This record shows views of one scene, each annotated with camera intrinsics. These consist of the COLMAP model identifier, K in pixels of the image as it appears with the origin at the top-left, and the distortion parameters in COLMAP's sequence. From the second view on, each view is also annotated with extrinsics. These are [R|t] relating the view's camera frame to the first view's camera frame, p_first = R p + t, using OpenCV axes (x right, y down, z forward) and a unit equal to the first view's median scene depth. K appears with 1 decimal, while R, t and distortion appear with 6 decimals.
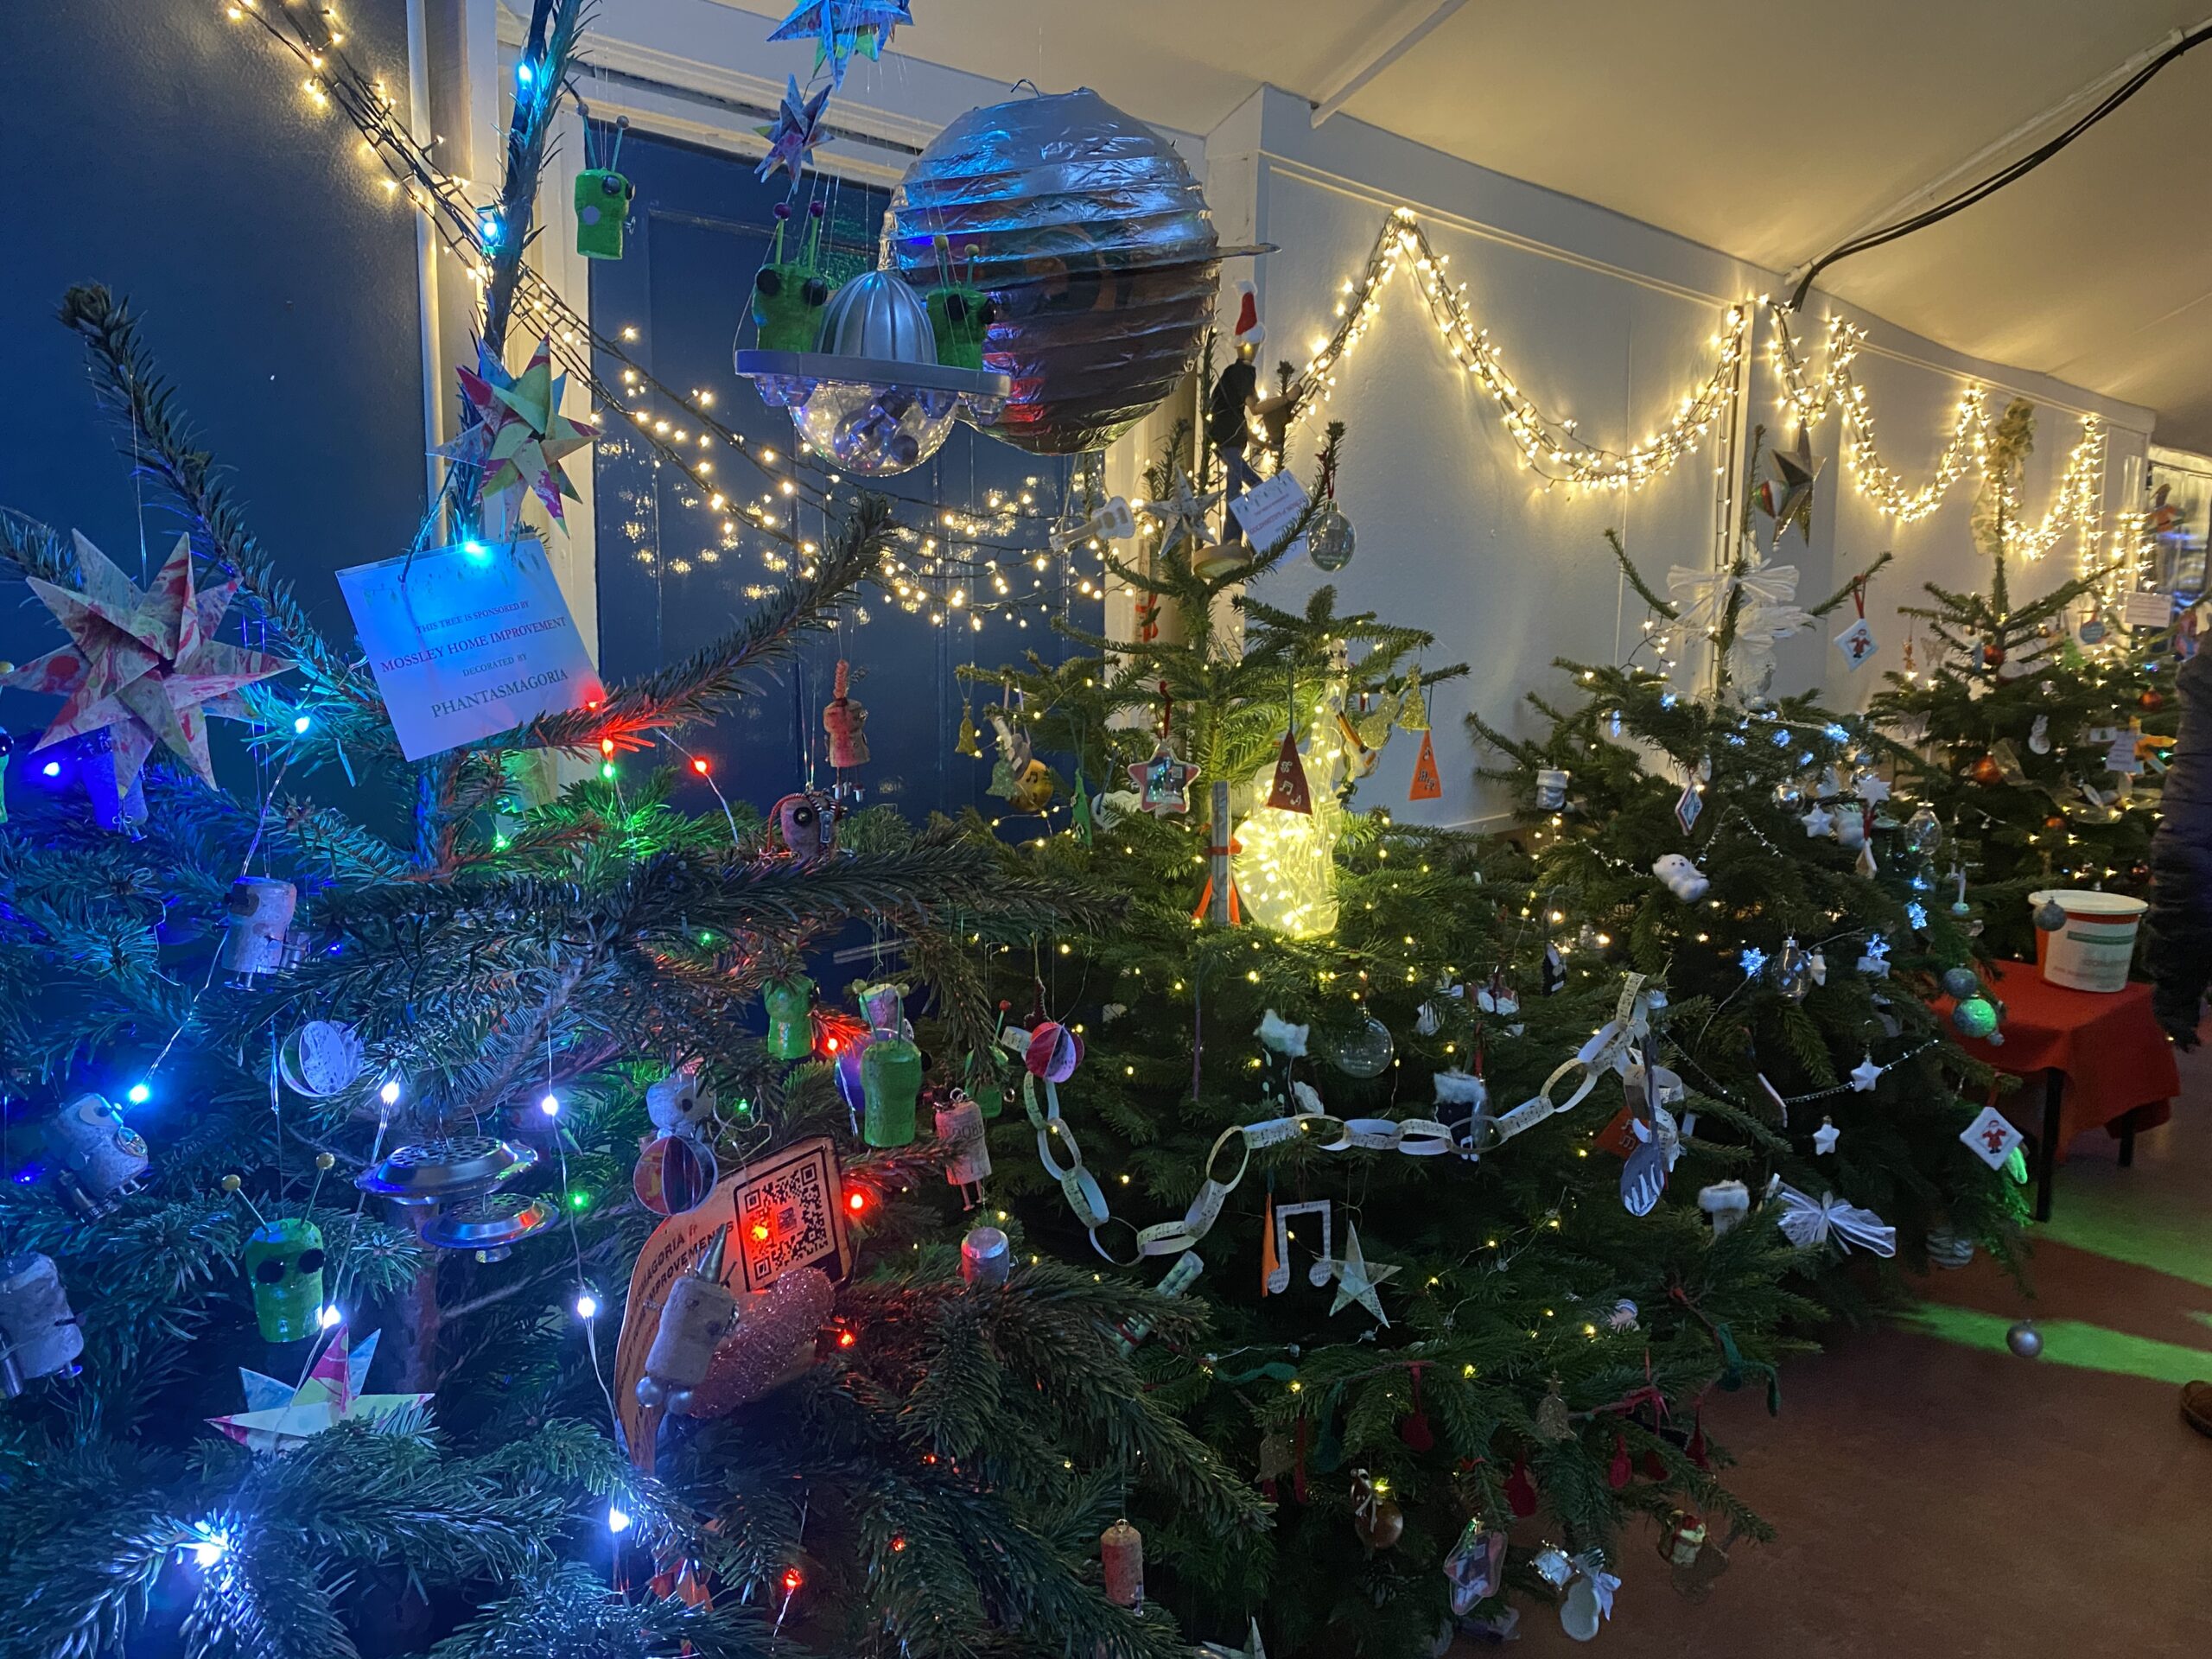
lens RADIAL K [[1689.3, 0, 1106.0], [0, 1689.3, 829.5], [0, 0, 1]] dist [0.097149, -0.196100]
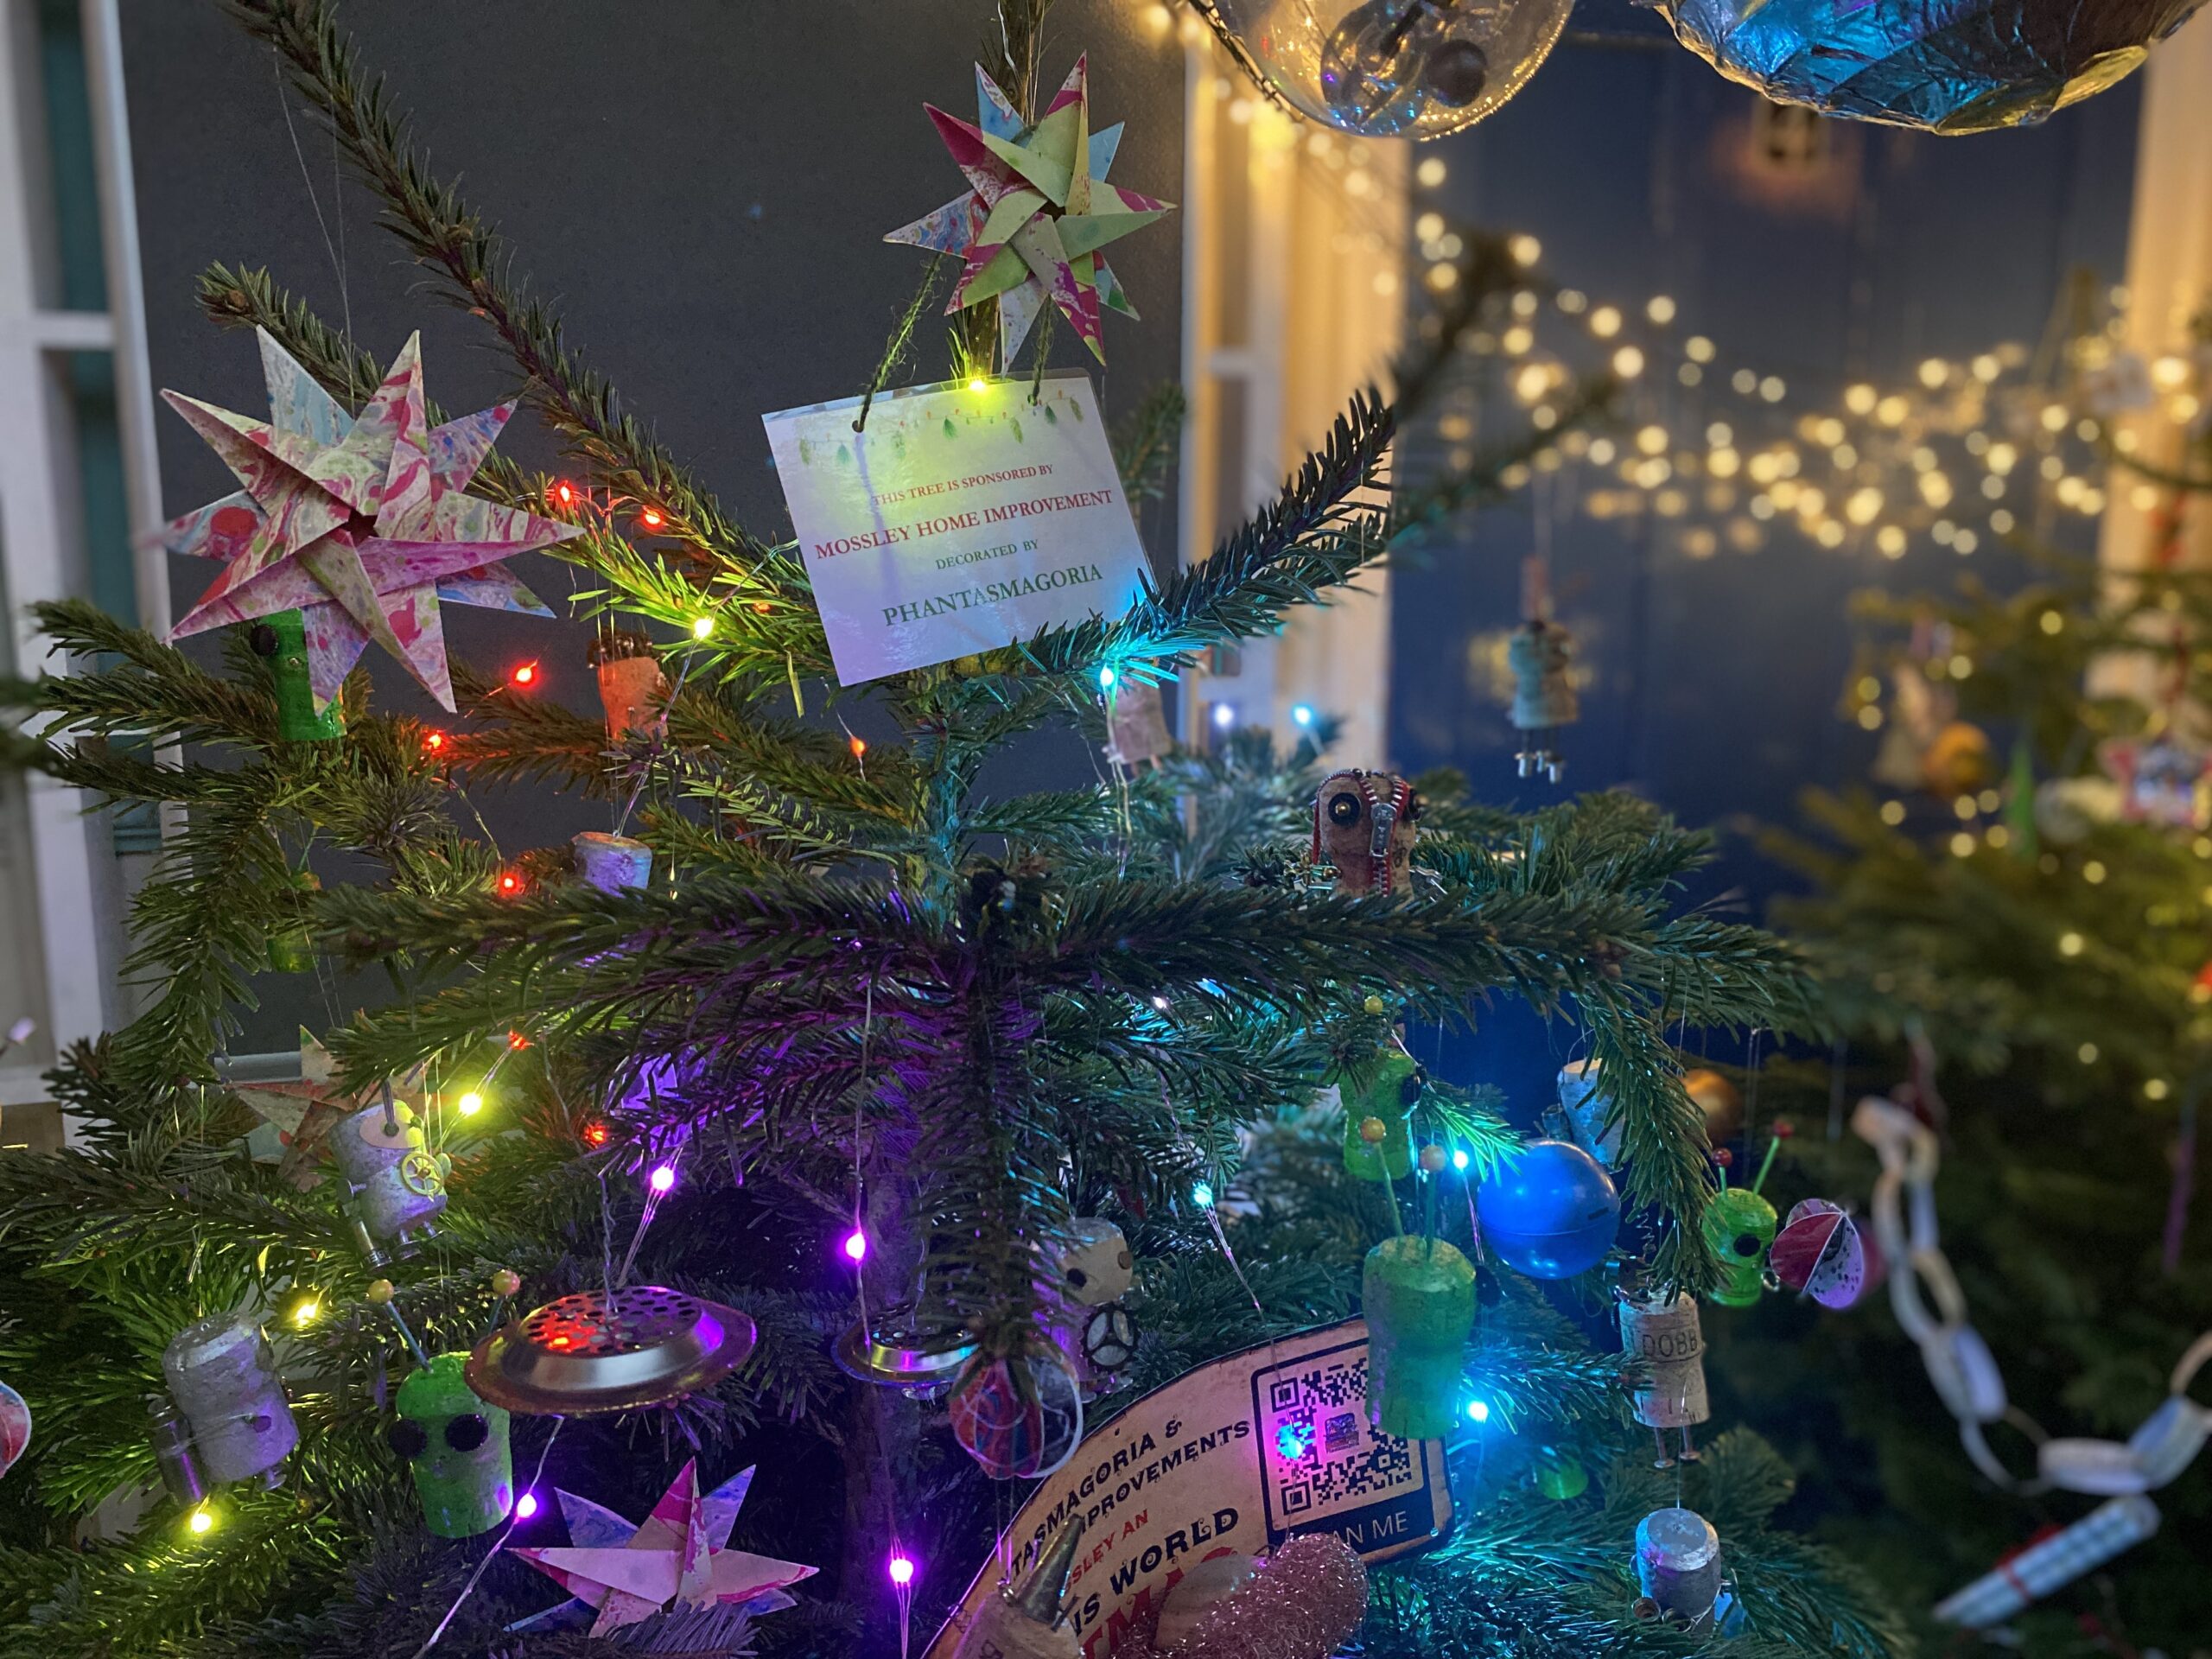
lens RADIAL K [[1677.8, 0, 1106.0], [0, 1677.8, 829.5], [0, 0, 1]] dist [0.009861, -0.003161]
pose [[0.851770, 0.086951, -0.516651, 0.043716], [-0.070660, 0.996188, 0.051162, -0.021870], [0.519130, -0.007071, 0.854666, 0.420181]]
